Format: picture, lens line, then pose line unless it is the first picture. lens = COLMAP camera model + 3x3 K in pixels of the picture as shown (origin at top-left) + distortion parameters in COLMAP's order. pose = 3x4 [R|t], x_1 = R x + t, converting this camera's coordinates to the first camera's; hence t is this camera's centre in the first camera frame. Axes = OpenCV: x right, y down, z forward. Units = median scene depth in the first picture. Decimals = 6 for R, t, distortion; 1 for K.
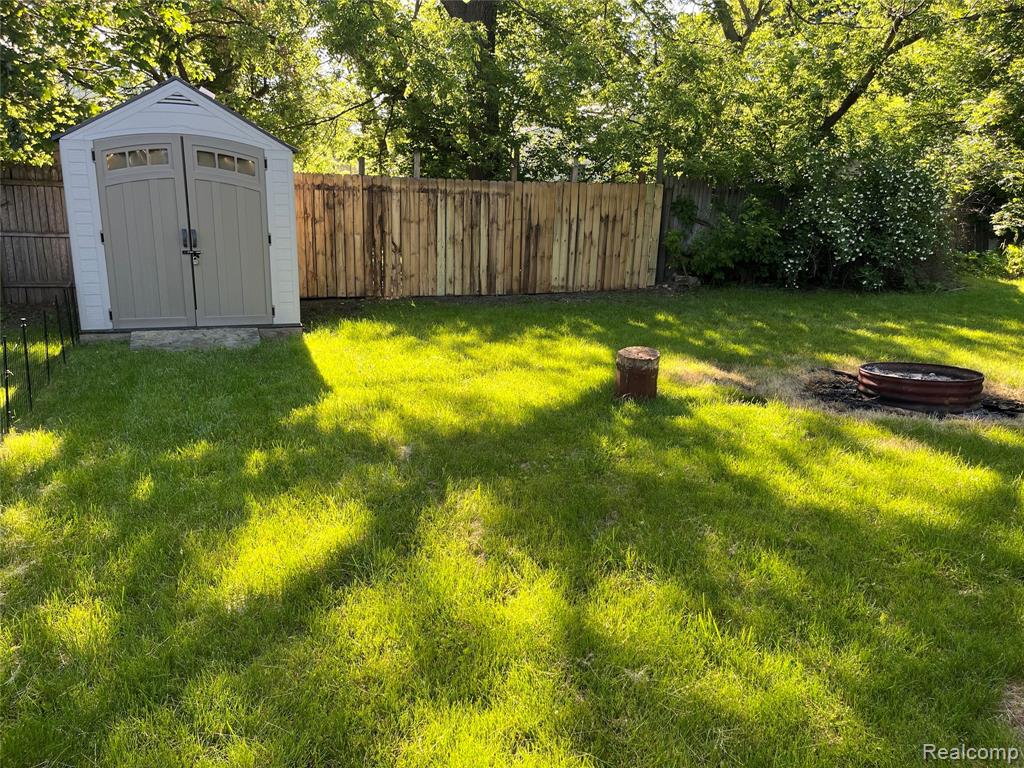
lens RADIAL K [[805.1, 0, 512.0], [0, 805.1, 384.0], [0, 0, 1]] dist [0.088263, -0.107901]
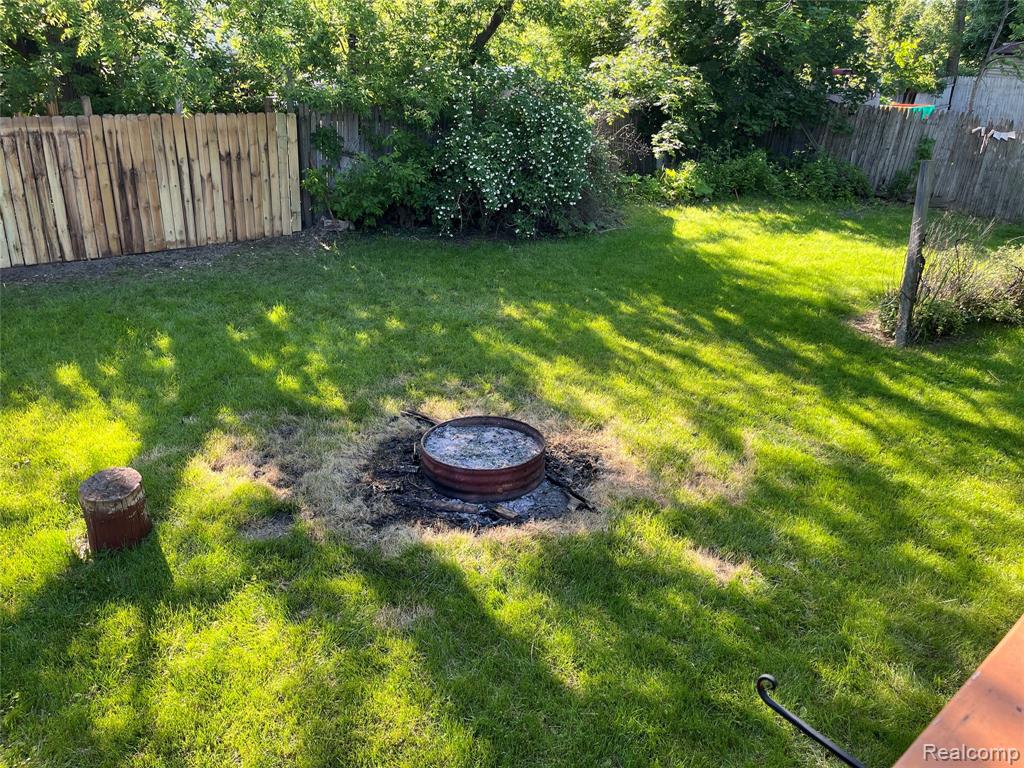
lens RADIAL K [[805.1, 0, 512.0], [0, 805.1, 384.0], [0, 0, 1]] dist [0.088263, -0.107901]
pose [[0.954834, -0.095549, 0.281357, 0.141166], [0.046685, 0.983368, 0.175519, -0.110865], [-0.293448, -0.154457, 0.943415, 0.087638]]
